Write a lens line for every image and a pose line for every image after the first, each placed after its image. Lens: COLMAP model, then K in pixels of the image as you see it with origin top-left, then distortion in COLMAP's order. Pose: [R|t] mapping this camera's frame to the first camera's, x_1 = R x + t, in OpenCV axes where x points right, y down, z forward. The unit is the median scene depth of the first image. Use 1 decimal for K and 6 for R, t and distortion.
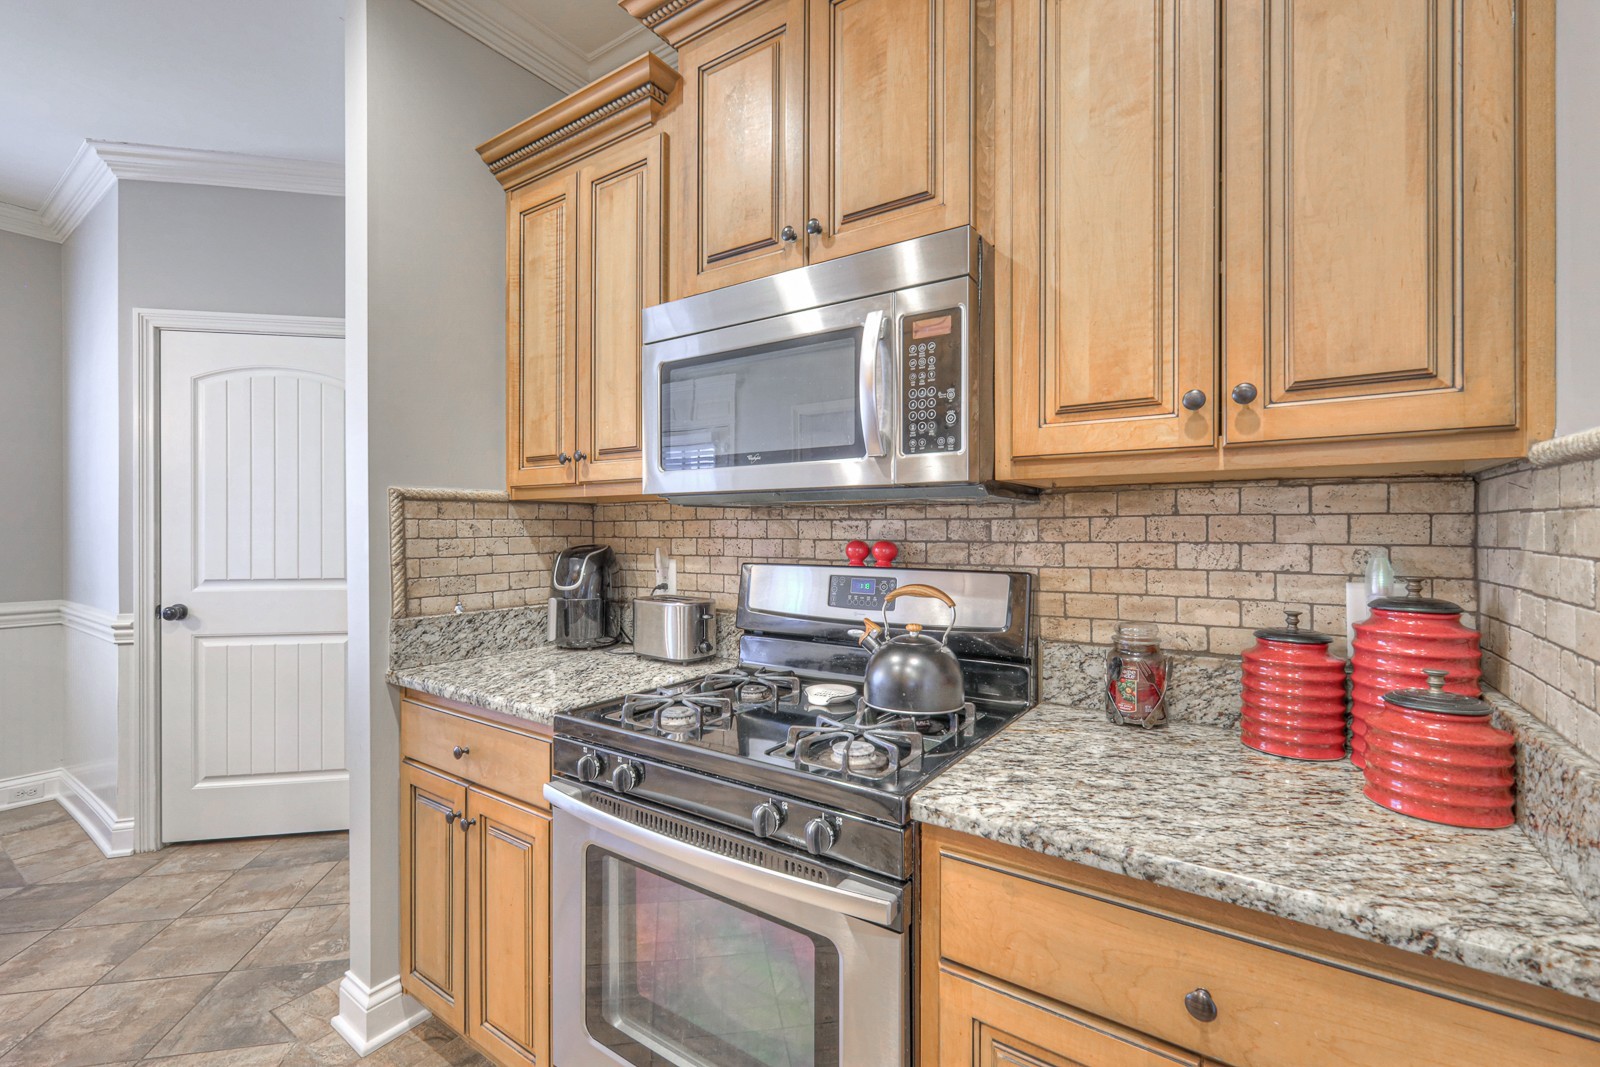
lens RADIAL K [[693.4, 0, 804.5], [0, 693.4, 532.5], [0, 0, 1]] dist [0.000879, -0.000497]
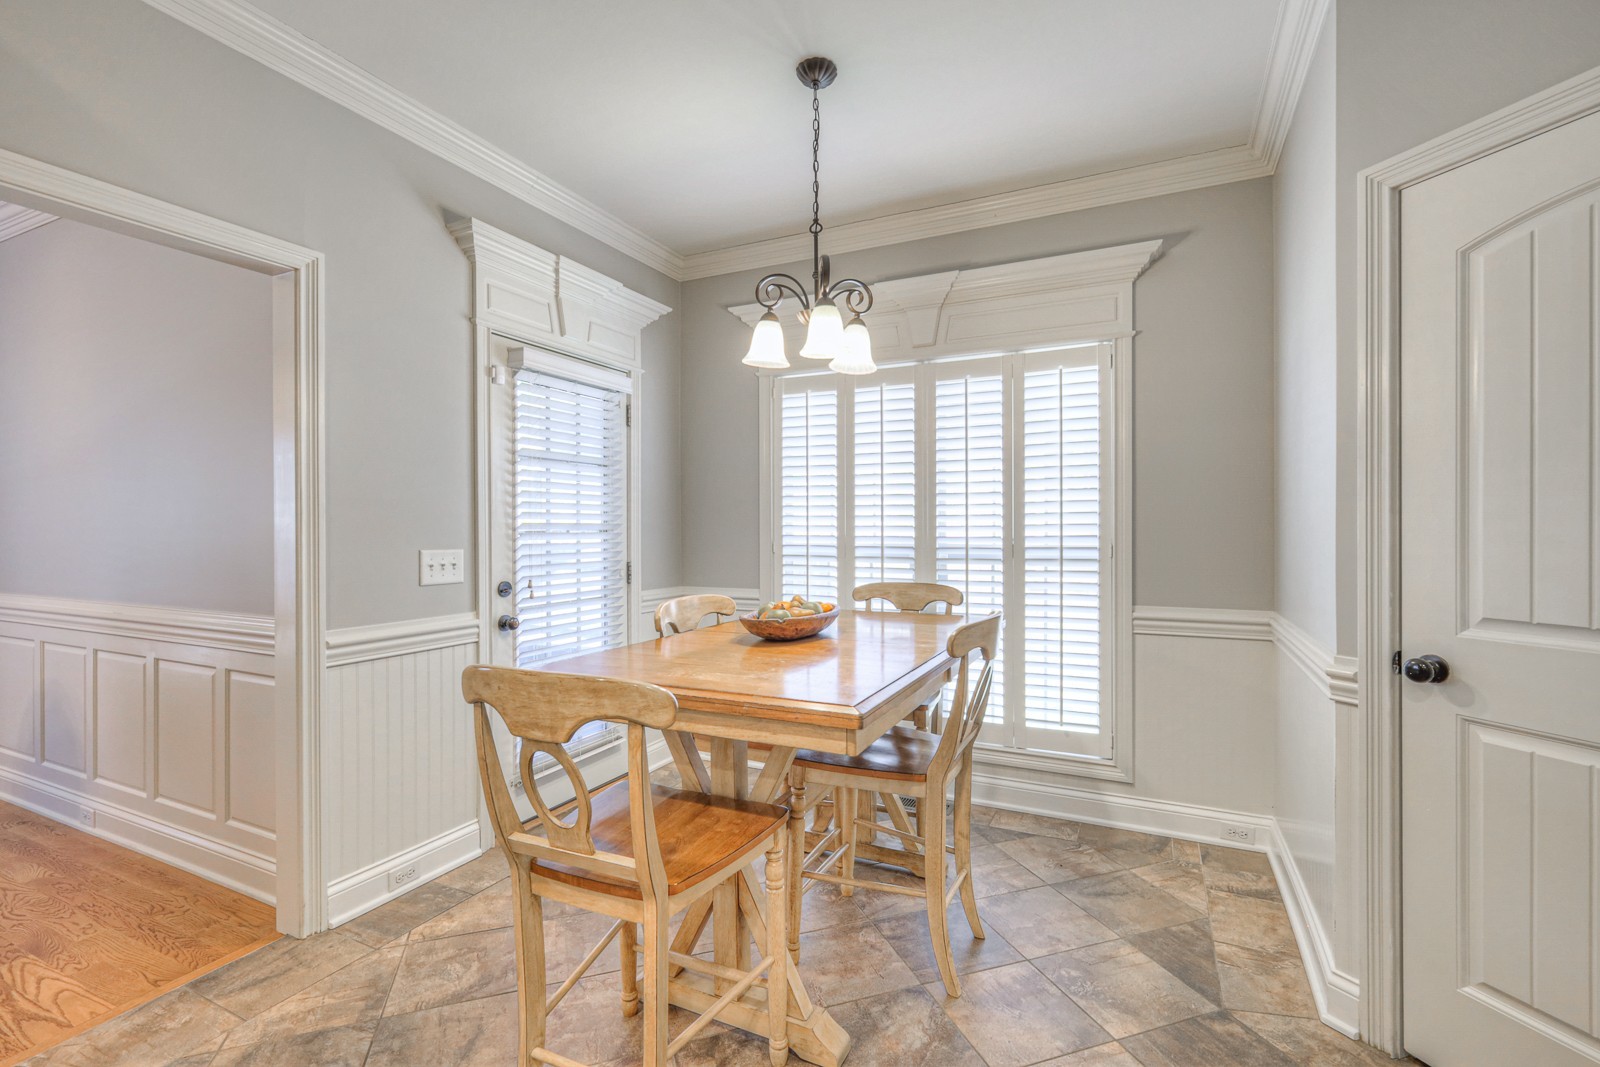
lens RADIAL K [[693.4, 0, 771.3], [0, 693.4, 531.1], [0, 0, 1]] dist [0.000879, -0.000497]
pose [[0.106010, 0.003465, -0.994359, -0.389038], [0.002325, 0.999990, 0.003732, -0.002620], [0.994362, -0.002707, 0.106001, 0.394552]]
